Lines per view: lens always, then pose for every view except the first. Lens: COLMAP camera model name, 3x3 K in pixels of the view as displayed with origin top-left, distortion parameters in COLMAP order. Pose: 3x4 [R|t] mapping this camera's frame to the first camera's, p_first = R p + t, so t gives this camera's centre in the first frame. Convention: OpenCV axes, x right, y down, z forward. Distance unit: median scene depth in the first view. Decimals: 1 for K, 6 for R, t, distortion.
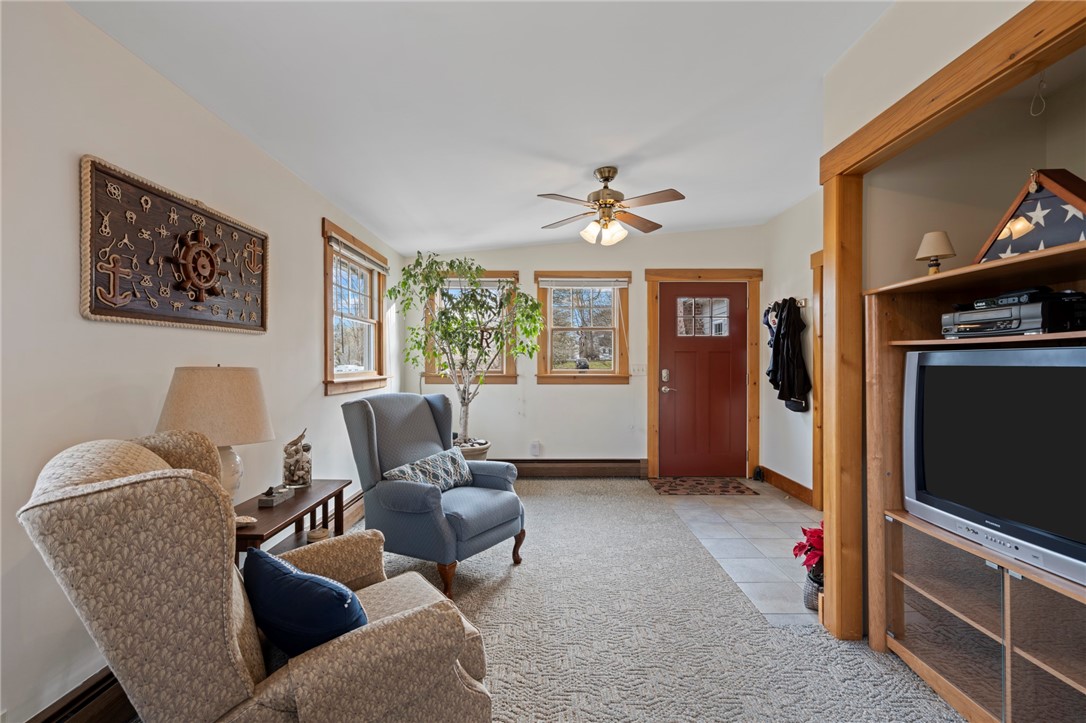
lens RADIAL K [[489.9, 0, 540.5], [0, 489.9, 365.0], [0, 0, 1]] dist [-0.001775, 0.000432]
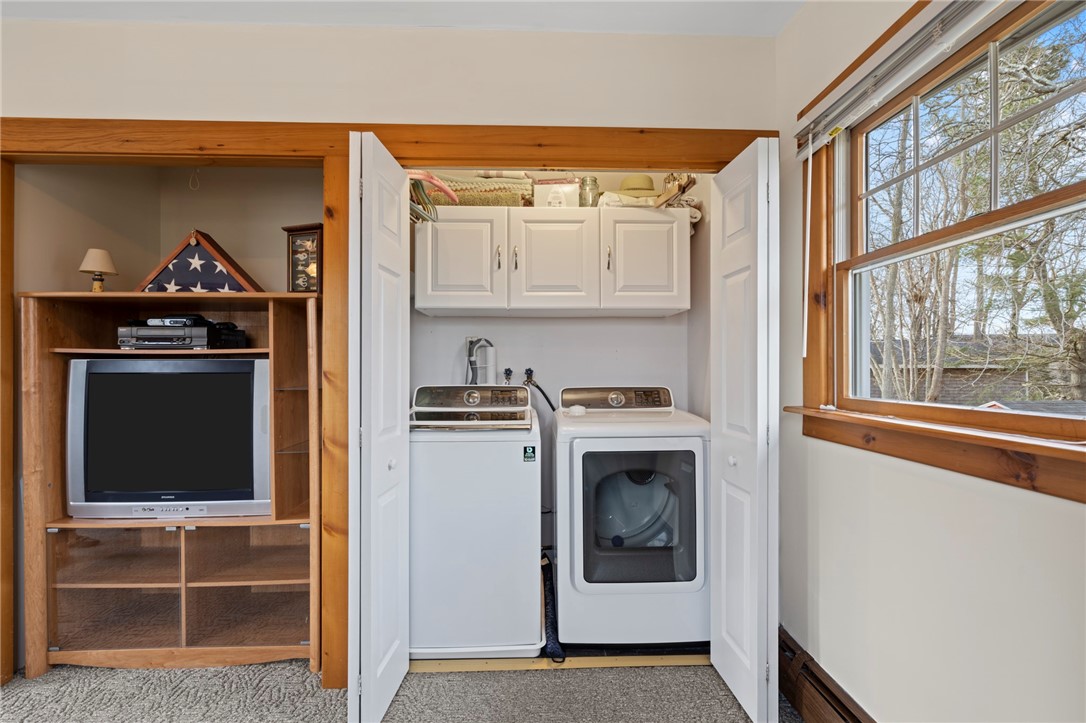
lens RADIAL K [[489.9, 0, 540.5], [0, 489.9, 365.0], [0, 0, 1]] dist [-0.001775, 0.000432]
pose [[-0.040775, 0.004434, 0.999159, -0.327679], [0.007936, 0.999960, -0.004113, -0.003860], [-0.999137, 0.007761, -0.040808, 0.073315]]
